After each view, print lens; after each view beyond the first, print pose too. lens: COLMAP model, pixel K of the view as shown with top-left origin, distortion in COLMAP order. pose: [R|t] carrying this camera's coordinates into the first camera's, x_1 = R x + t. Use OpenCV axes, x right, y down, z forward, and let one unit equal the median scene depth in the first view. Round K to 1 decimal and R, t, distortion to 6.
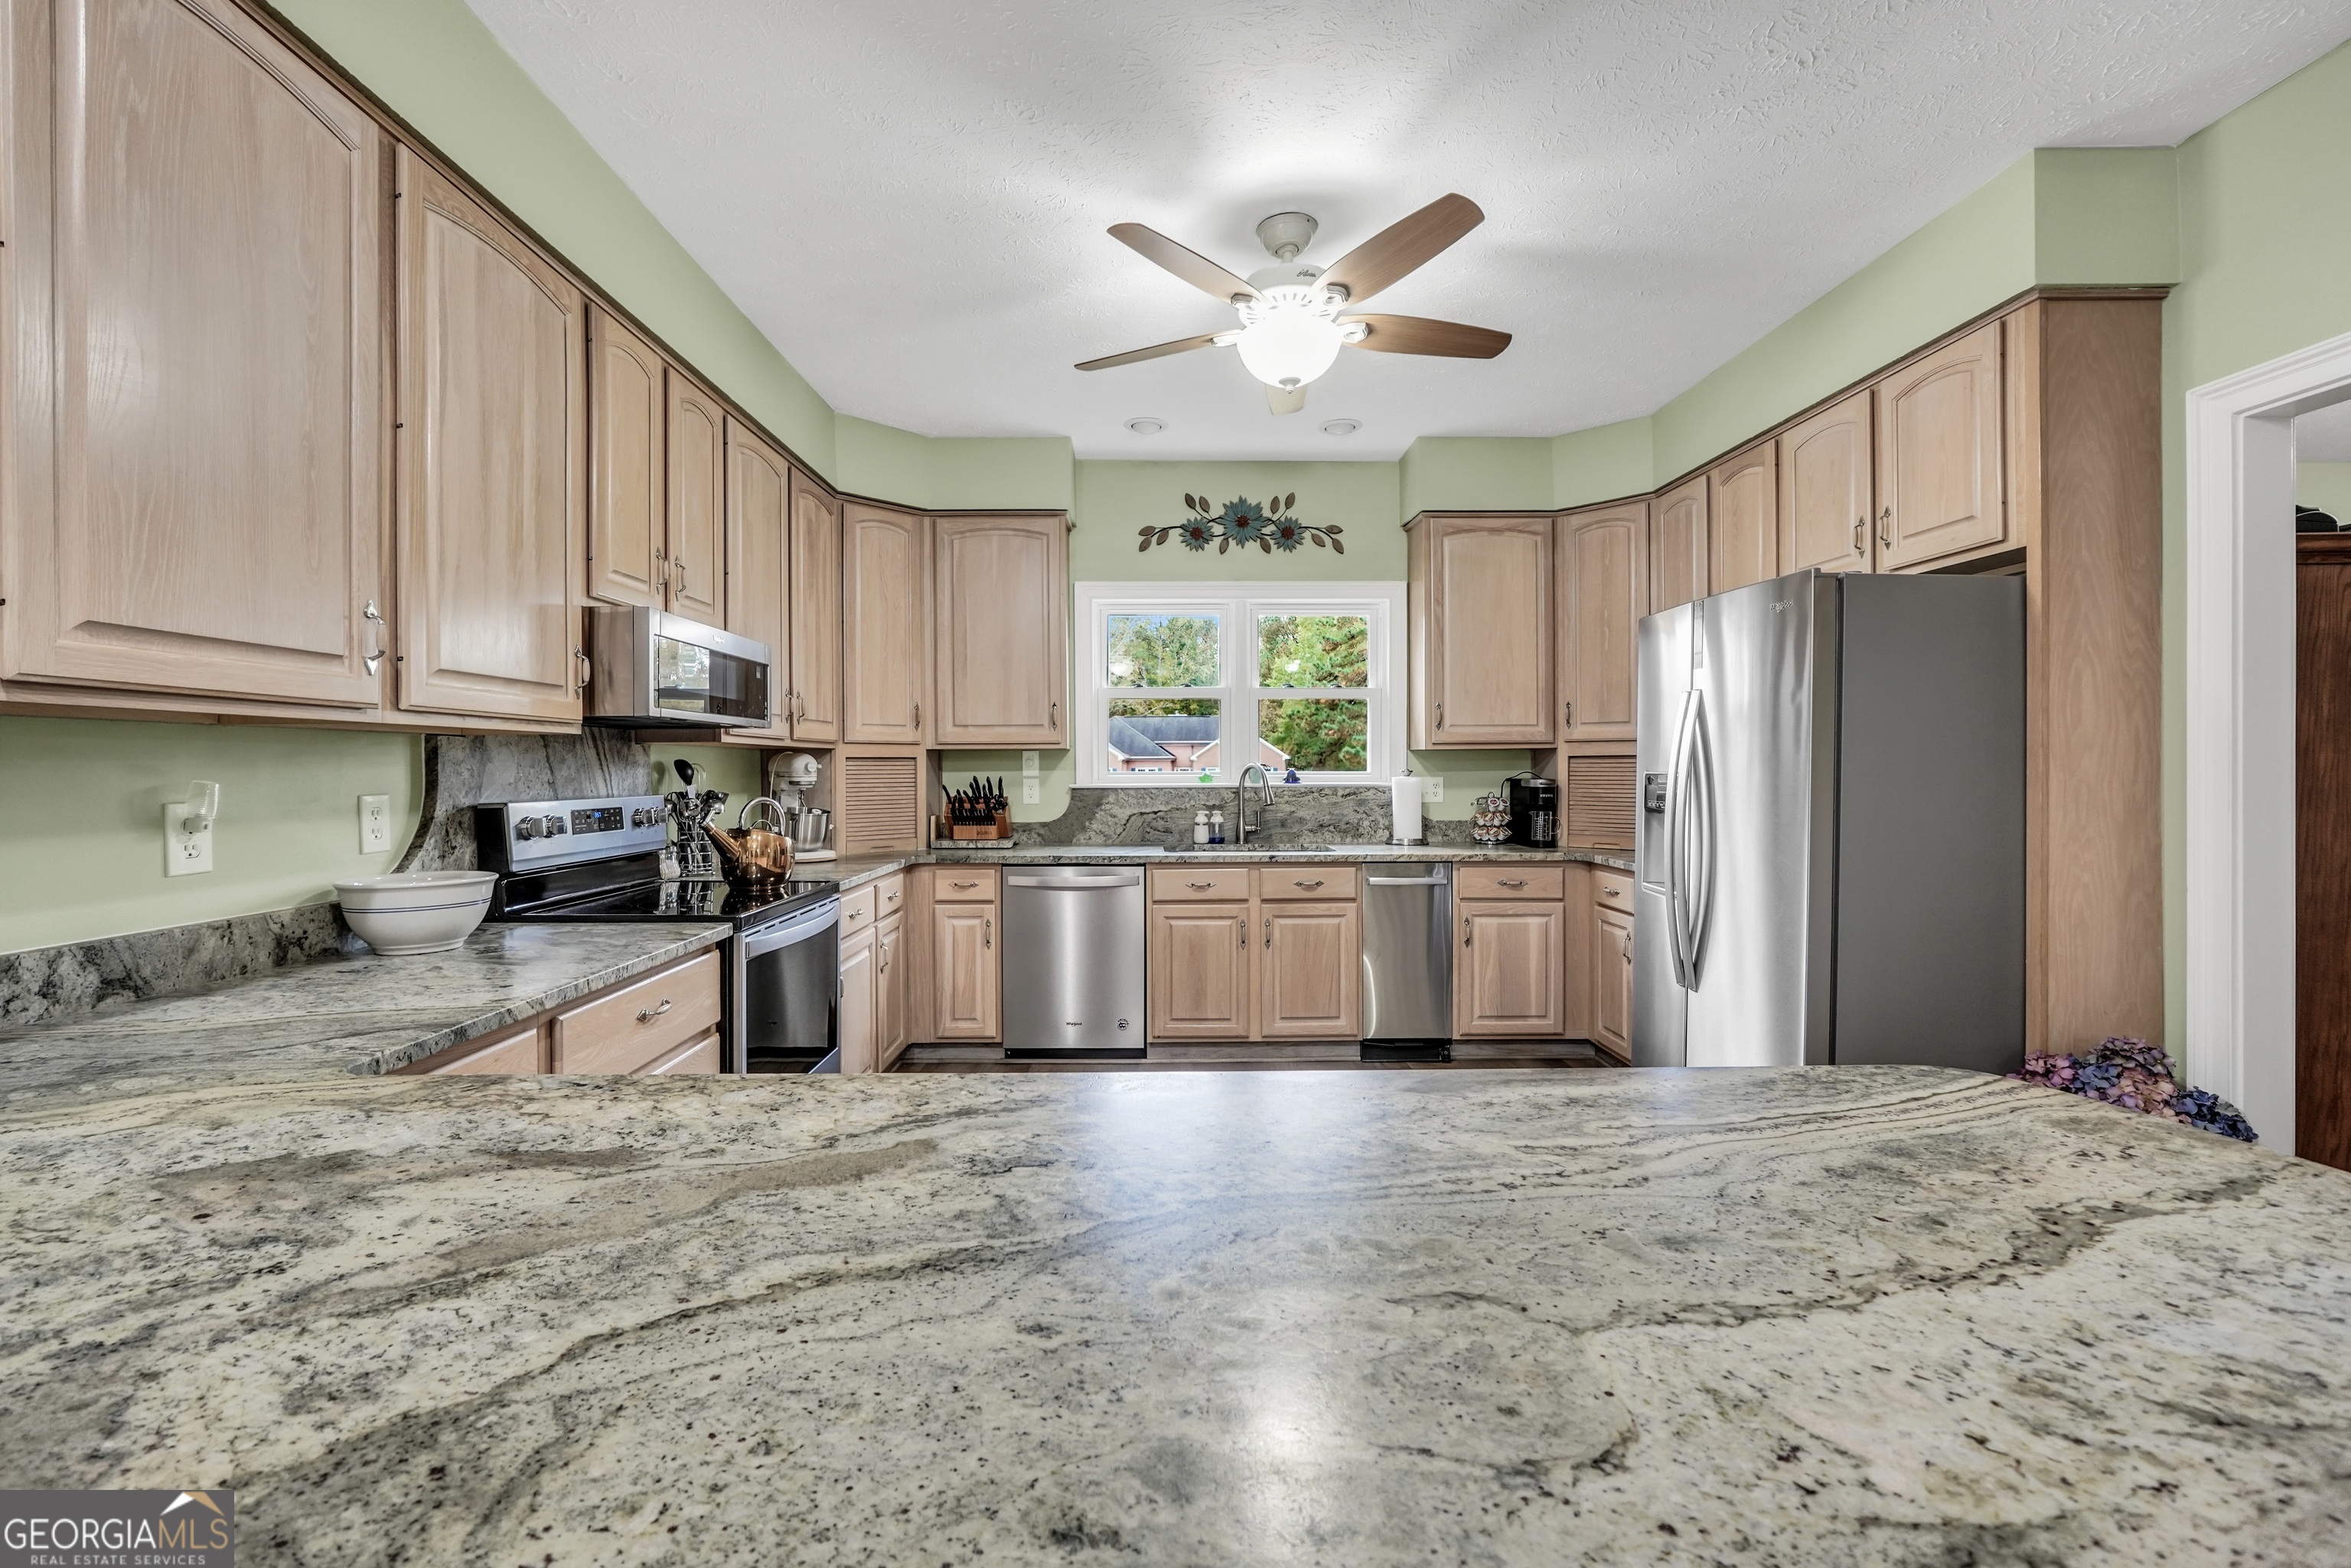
lens RADIAL K [[996.0, 0, 1162.7], [0, 996.0, 770.2], [0, 0, 1]] dist [-0.018179, 0.006974]
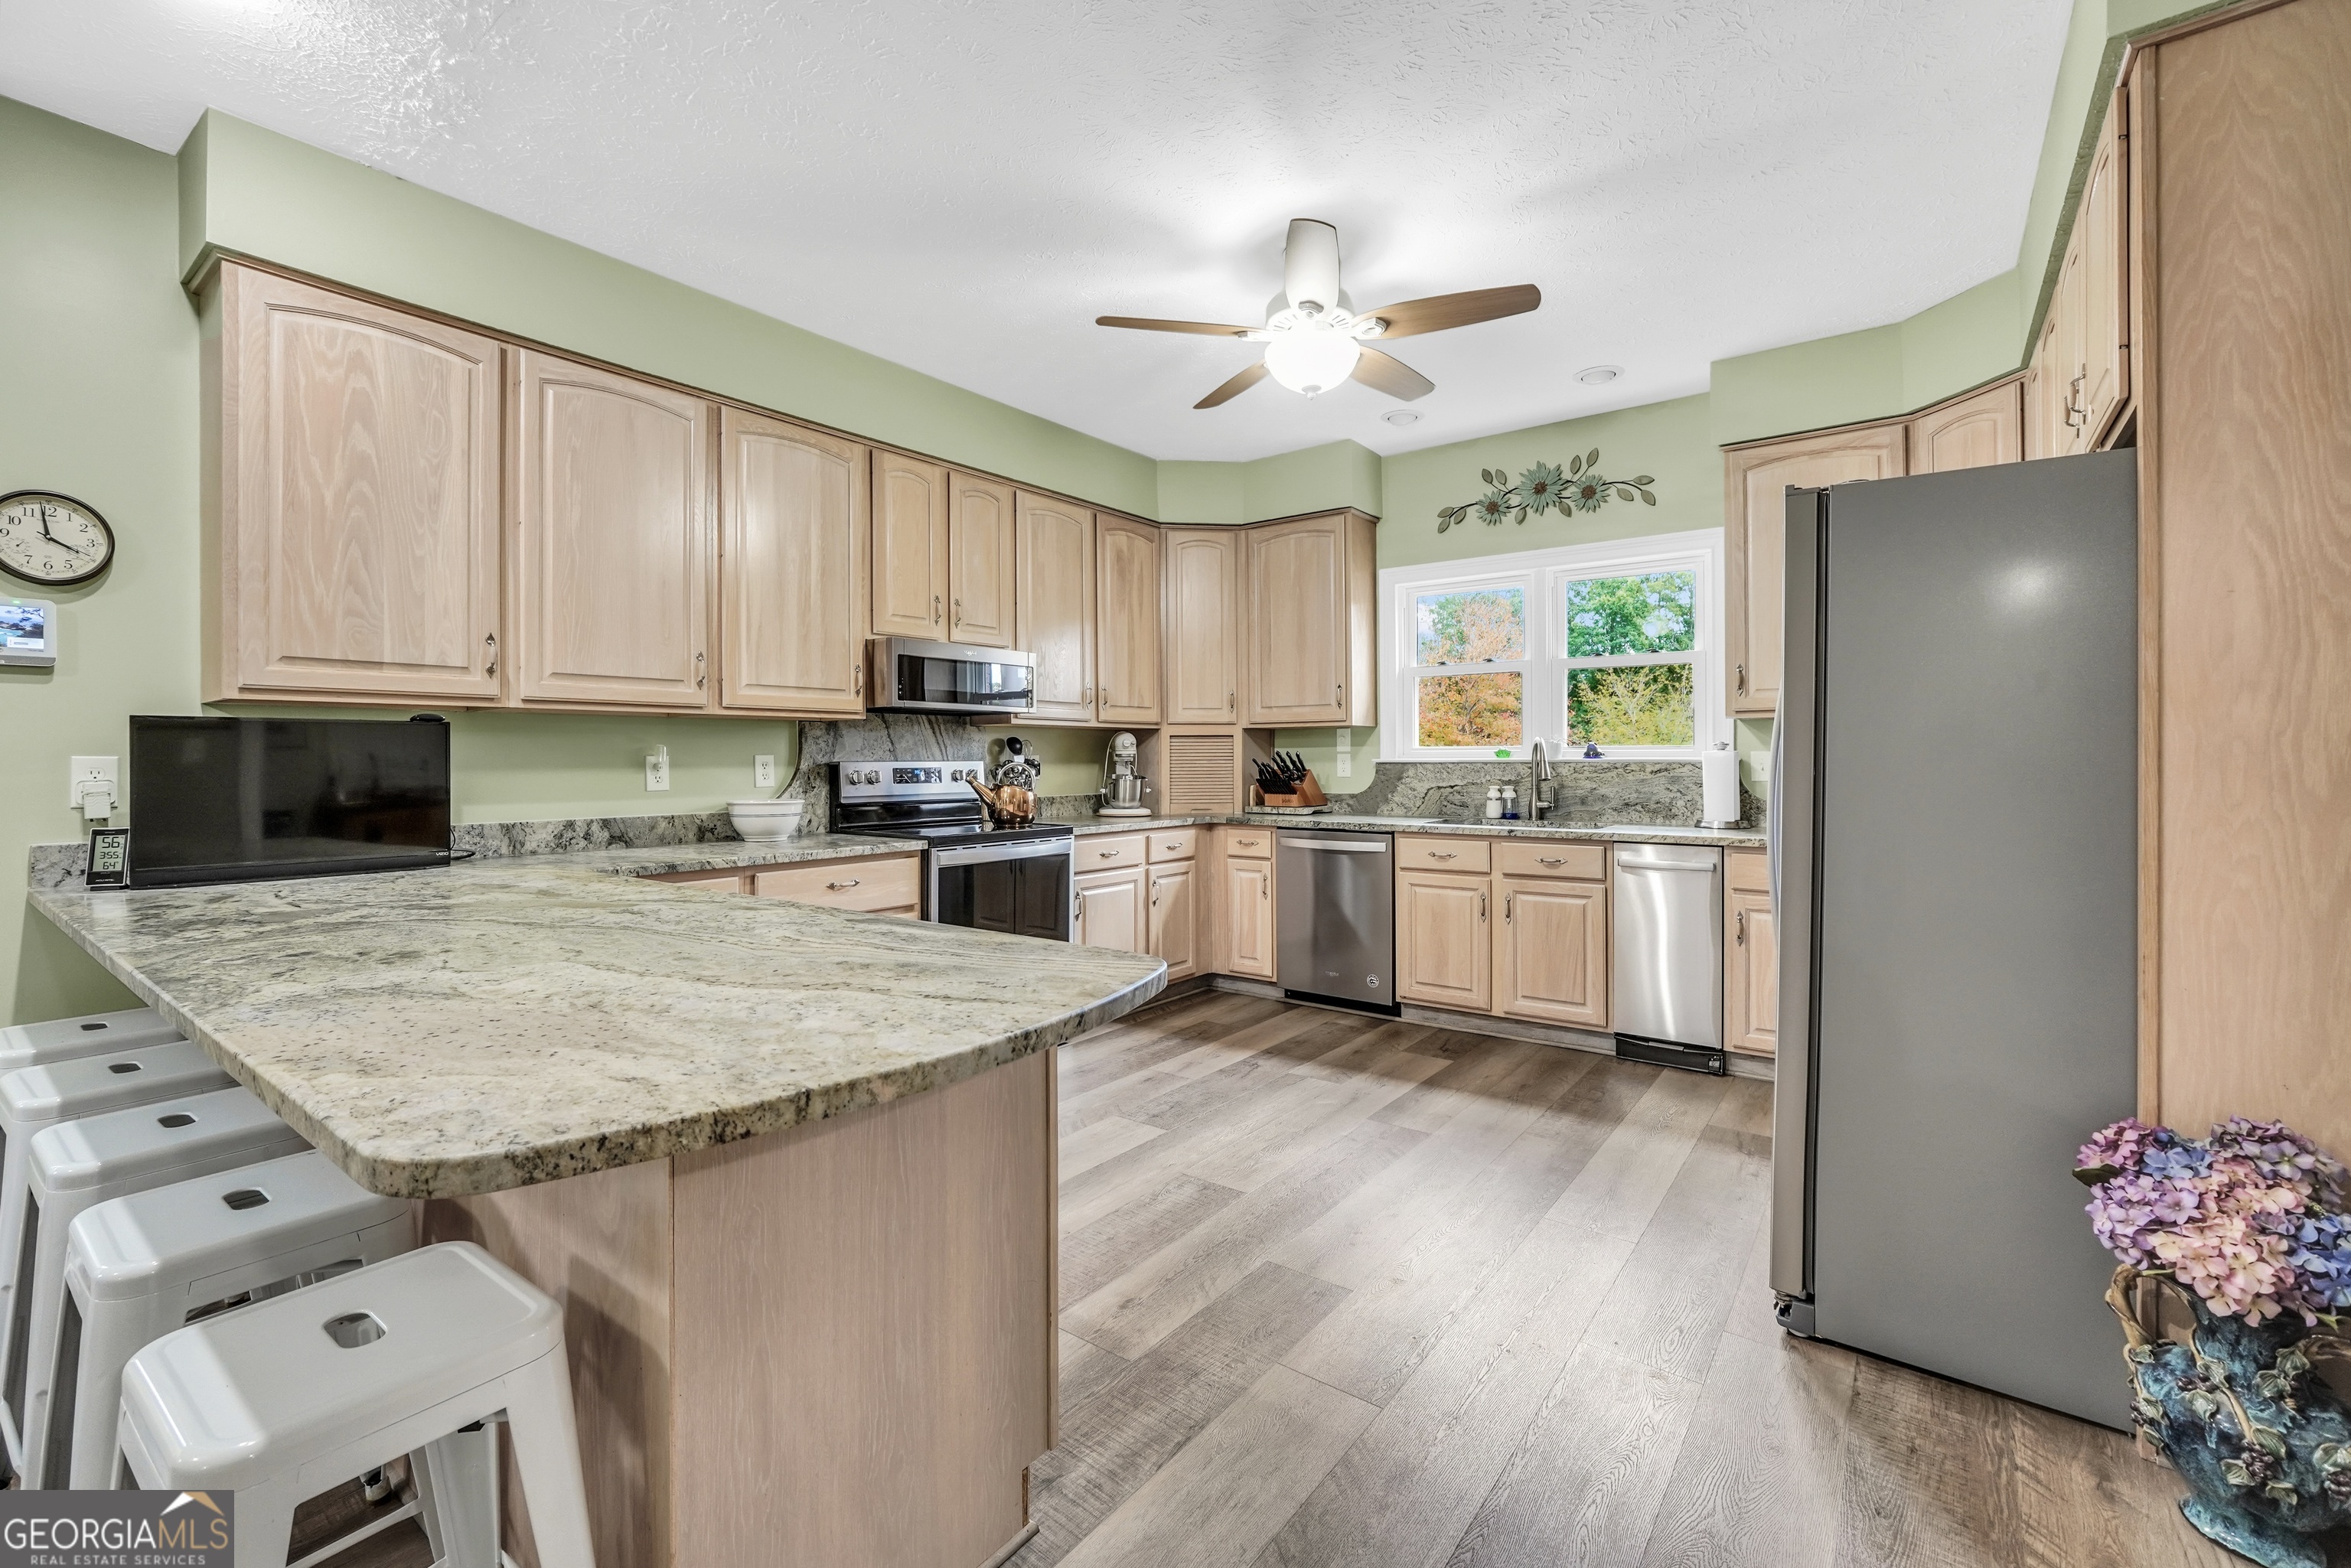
lens RADIAL K [[996.0, 0, 1156.6], [0, 996.0, 756.0], [0, 0, 1]] dist [-0.018179, 0.006974]
pose [[0.786182, -0.000197, -0.617995, 0.434560], [-0.000776, 0.999999, -0.001306, 0.014227], [0.617995, 0.001507, 0.786181, 0.011234]]
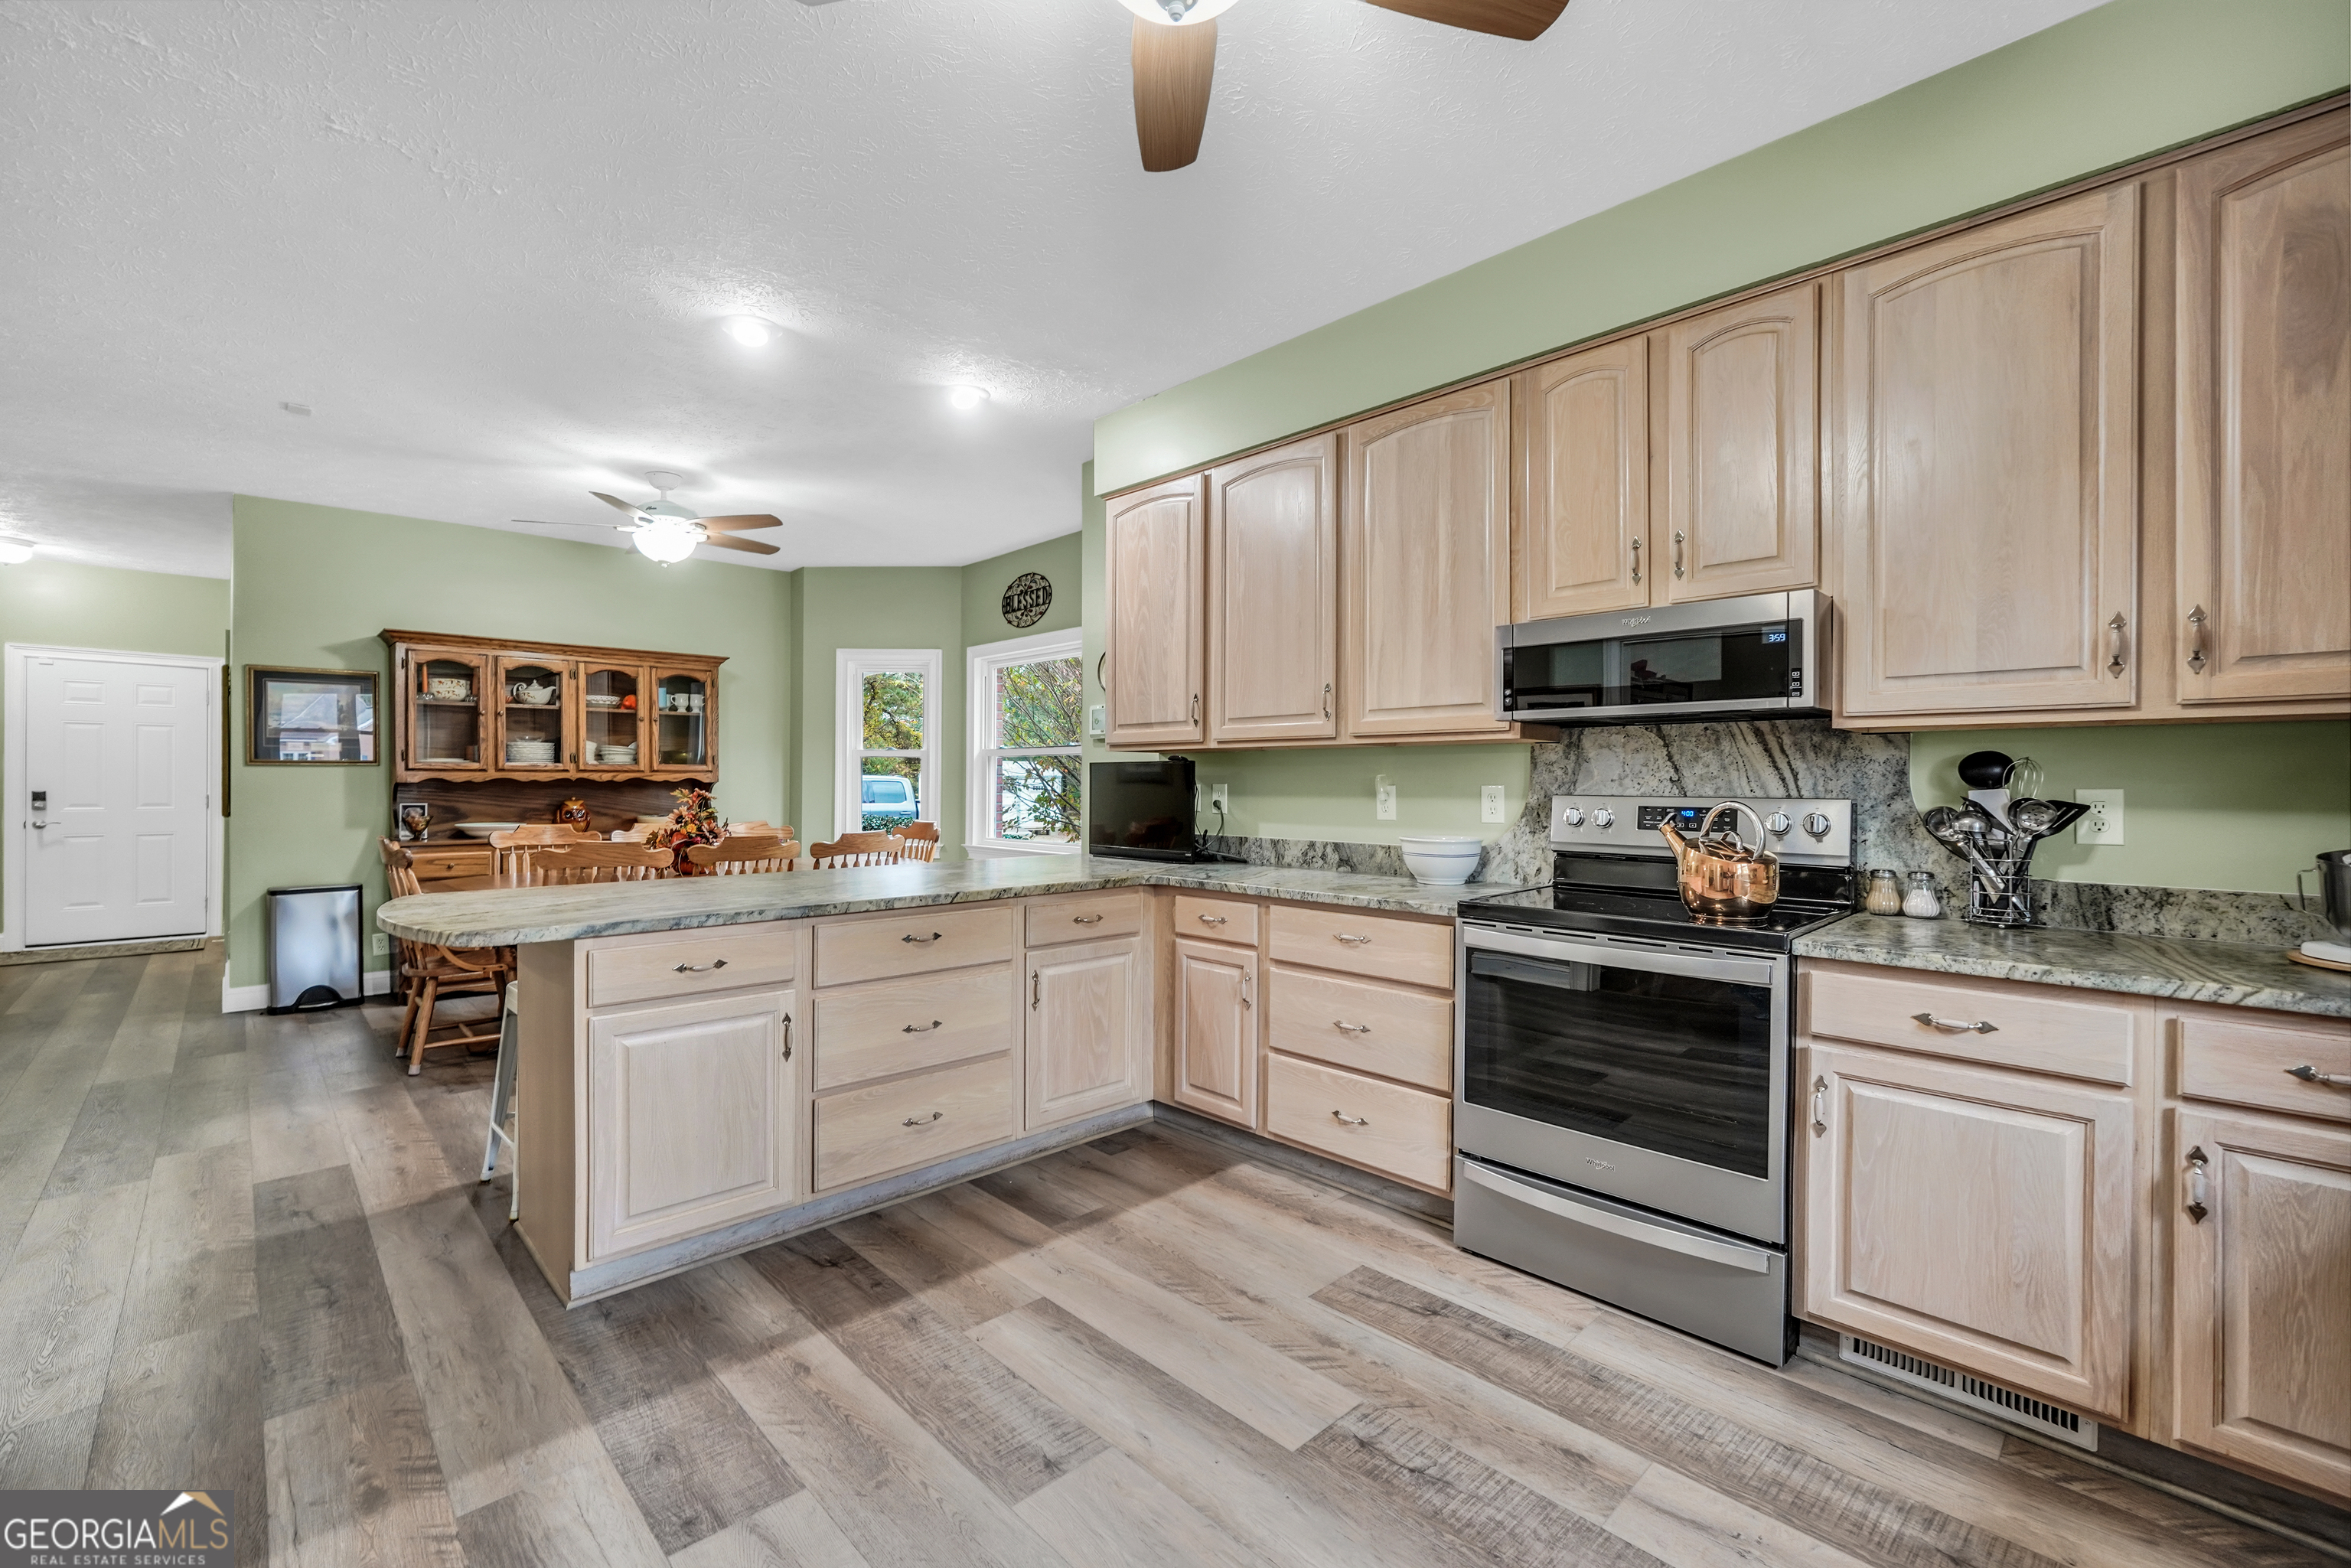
lens RADIAL K [[996.0, 0, 1160.1], [0, 996.0, 778.3], [0, 0, 1]] dist [-0.018179, 0.006974]
pose [[-0.730625, -0.000764, -0.682778, 0.309138], [-0.002341, 0.999996, 0.001386, 0.006465], [0.682774, 0.002611, -0.730625, 0.878473]]
